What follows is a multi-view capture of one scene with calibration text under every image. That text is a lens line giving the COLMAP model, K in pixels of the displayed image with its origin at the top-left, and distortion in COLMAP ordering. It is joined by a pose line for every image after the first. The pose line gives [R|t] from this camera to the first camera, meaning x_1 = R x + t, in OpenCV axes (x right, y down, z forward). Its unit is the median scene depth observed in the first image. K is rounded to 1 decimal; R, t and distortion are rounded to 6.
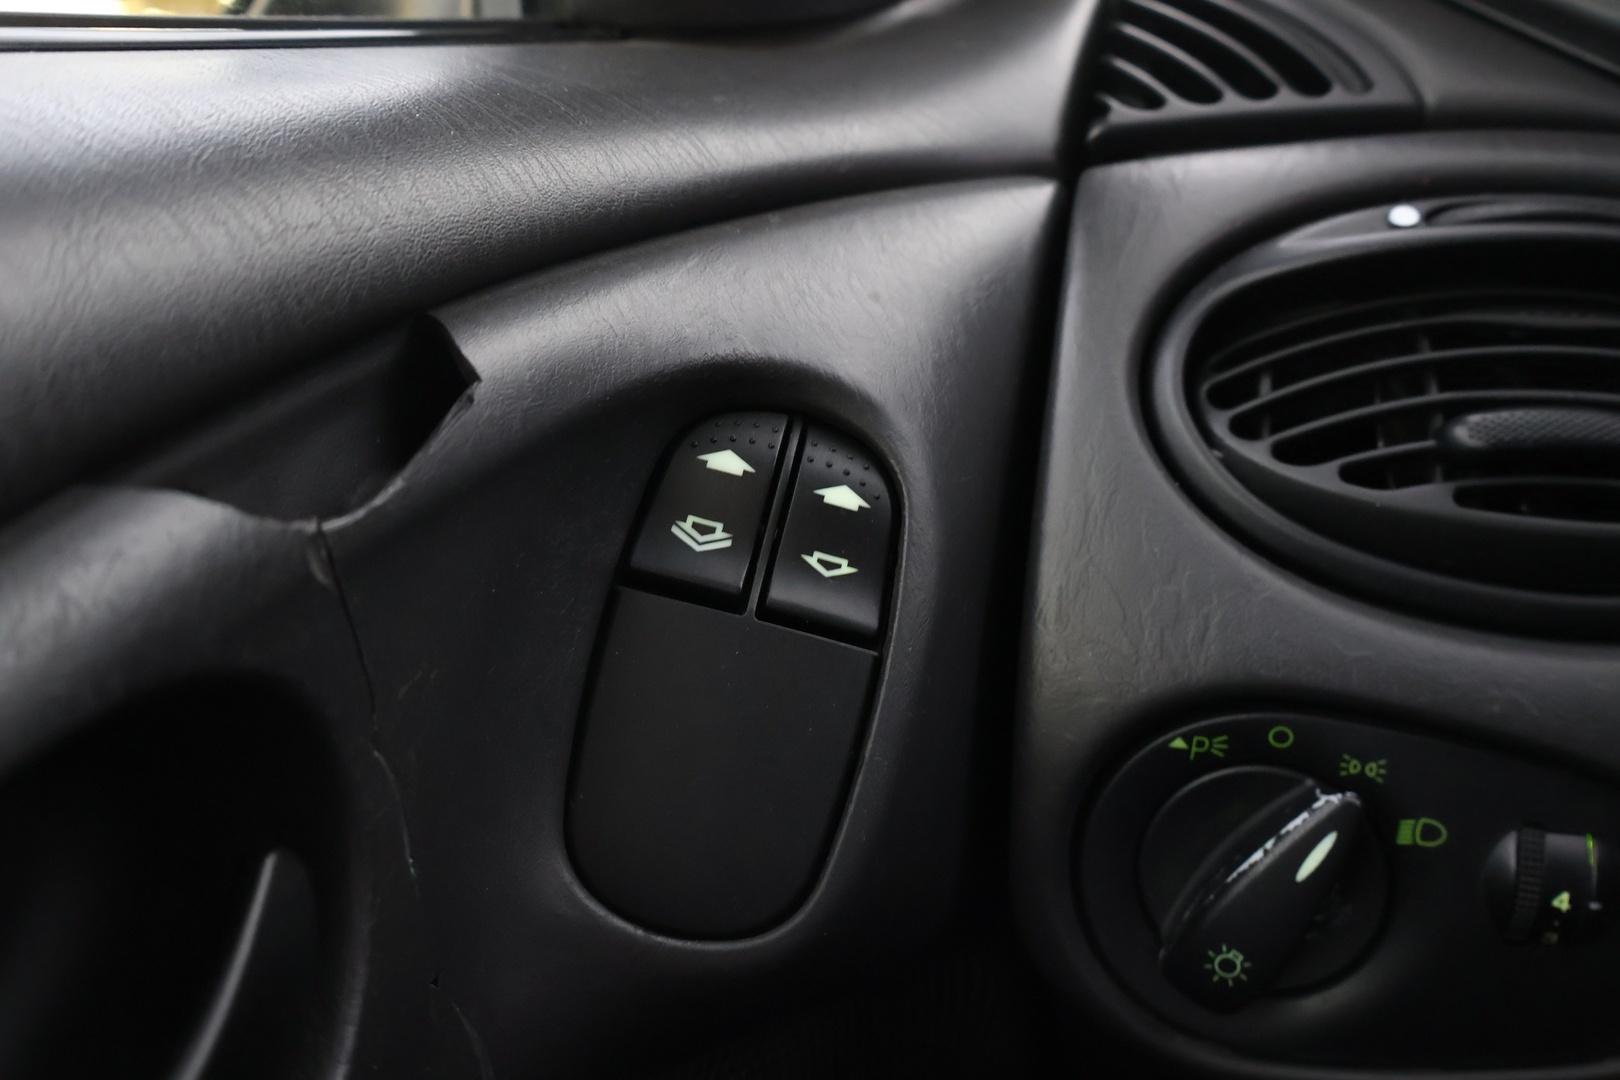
lens RADIAL K [[1364.9, 0, 810.0], [0, 1364.9, 540.0], [0, 0, 1]] dist [-0.000805, 0.005101]
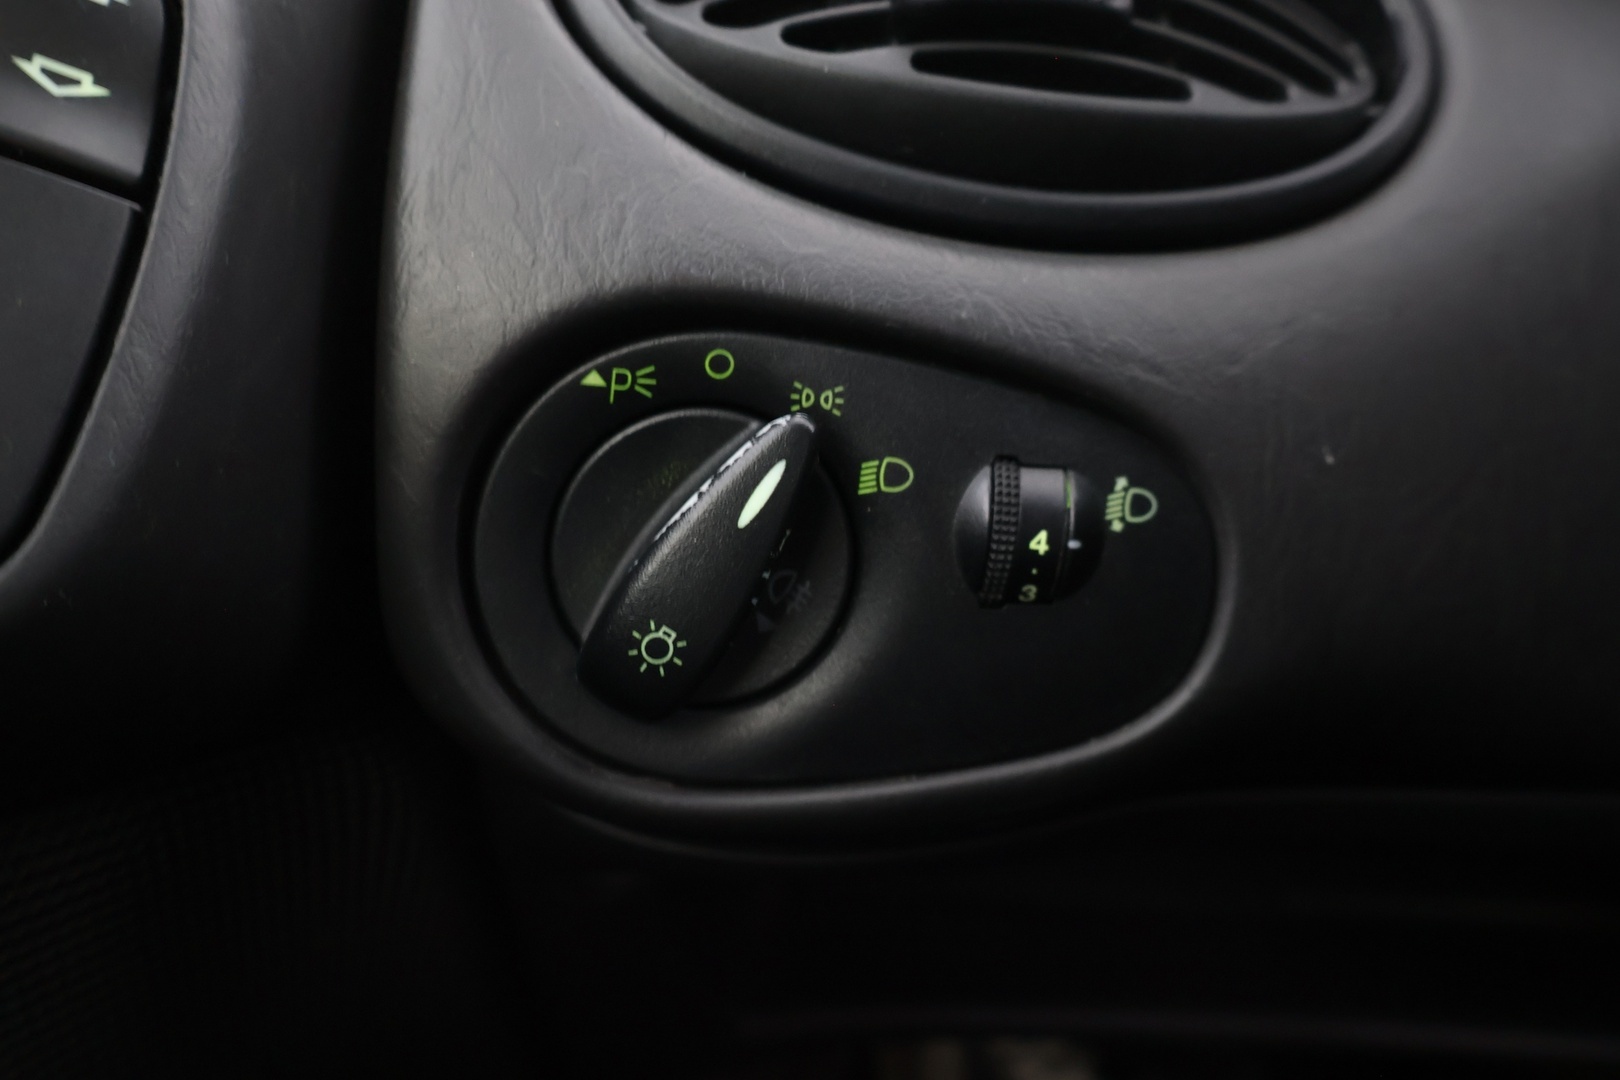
lens RADIAL K [[1364.9, 0, 810.0], [0, 1364.9, 540.0], [0, 0, 1]] dist [-0.000805, 0.005101]
pose [[0.941229, -0.021903, 0.337059, 0.127321], [0.024072, 0.999708, -0.002257, 0.251443], [-0.336911, 0.010238, 0.941481, 0.243001]]
